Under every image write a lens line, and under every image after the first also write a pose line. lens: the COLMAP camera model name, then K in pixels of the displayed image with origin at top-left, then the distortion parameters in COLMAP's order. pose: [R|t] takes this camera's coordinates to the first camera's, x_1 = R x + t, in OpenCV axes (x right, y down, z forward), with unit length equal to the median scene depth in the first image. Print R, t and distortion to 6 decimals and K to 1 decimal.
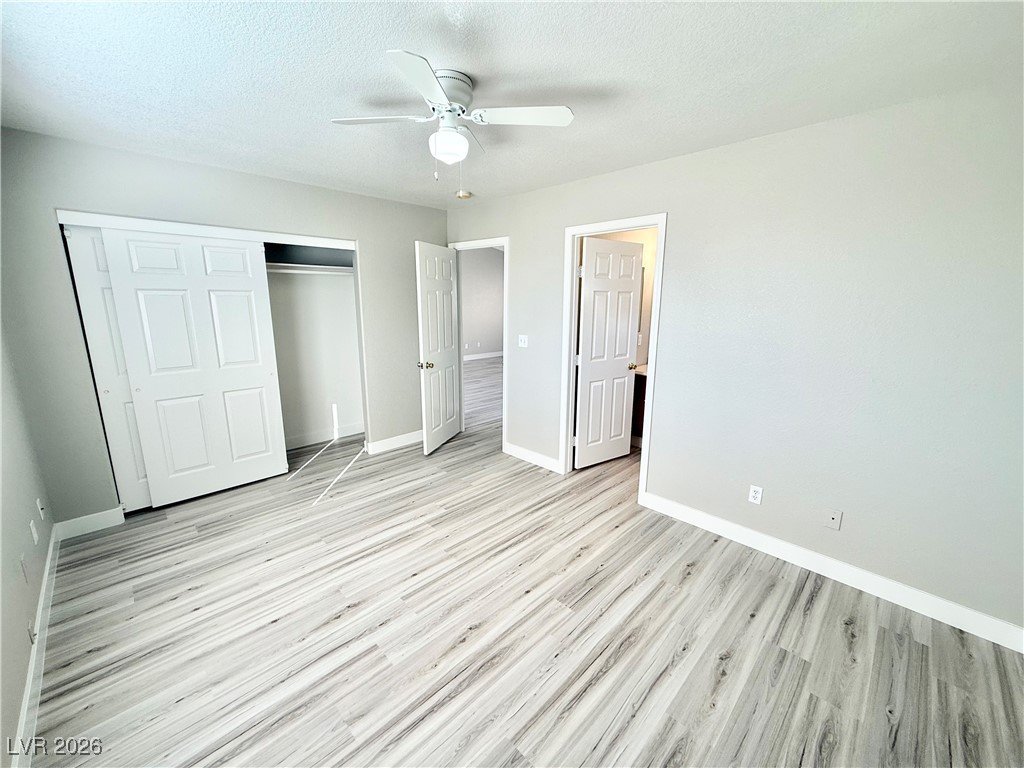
lens RADIAL K [[408.8, 0, 512.0], [0, 408.8, 384.0], [0, 0, 1]] dist [-0.000766, -0.000190]
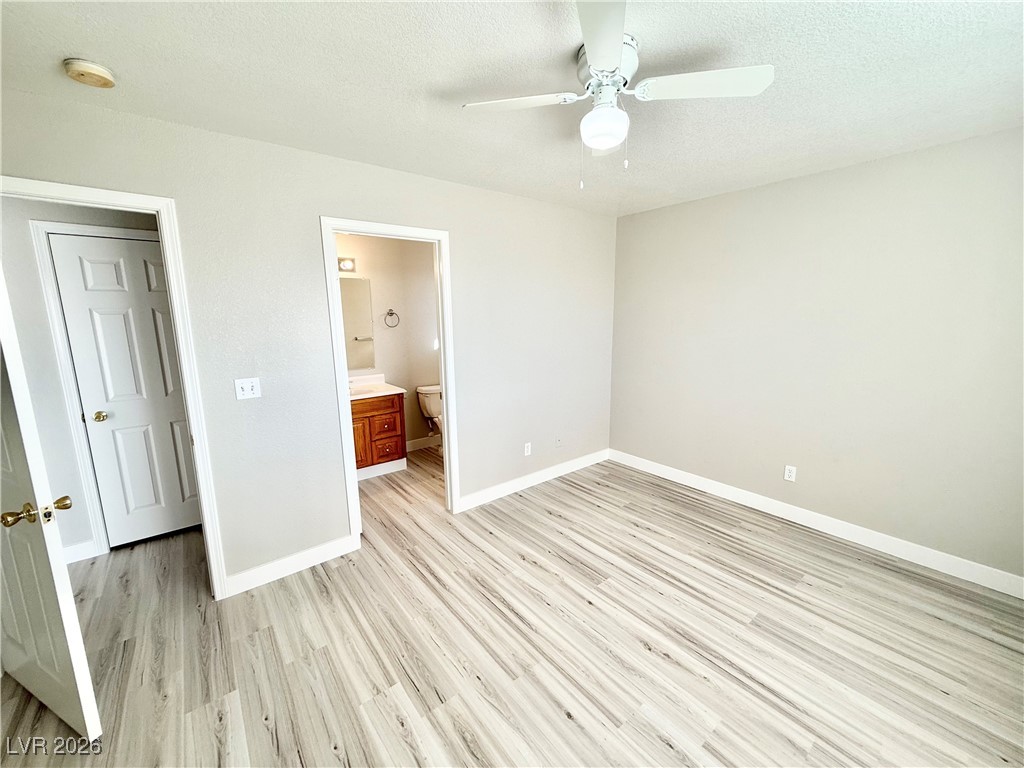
lens RADIAL K [[408.8, 0, 512.0], [0, 408.8, 384.0], [0, 0, 1]] dist [-0.000766, -0.000190]
pose [[0.110142, -0.186169, 0.976325, -0.817468], [0.219446, 0.962614, 0.158798, -0.196853], [-0.969387, 0.196761, 0.146879, 0.889090]]
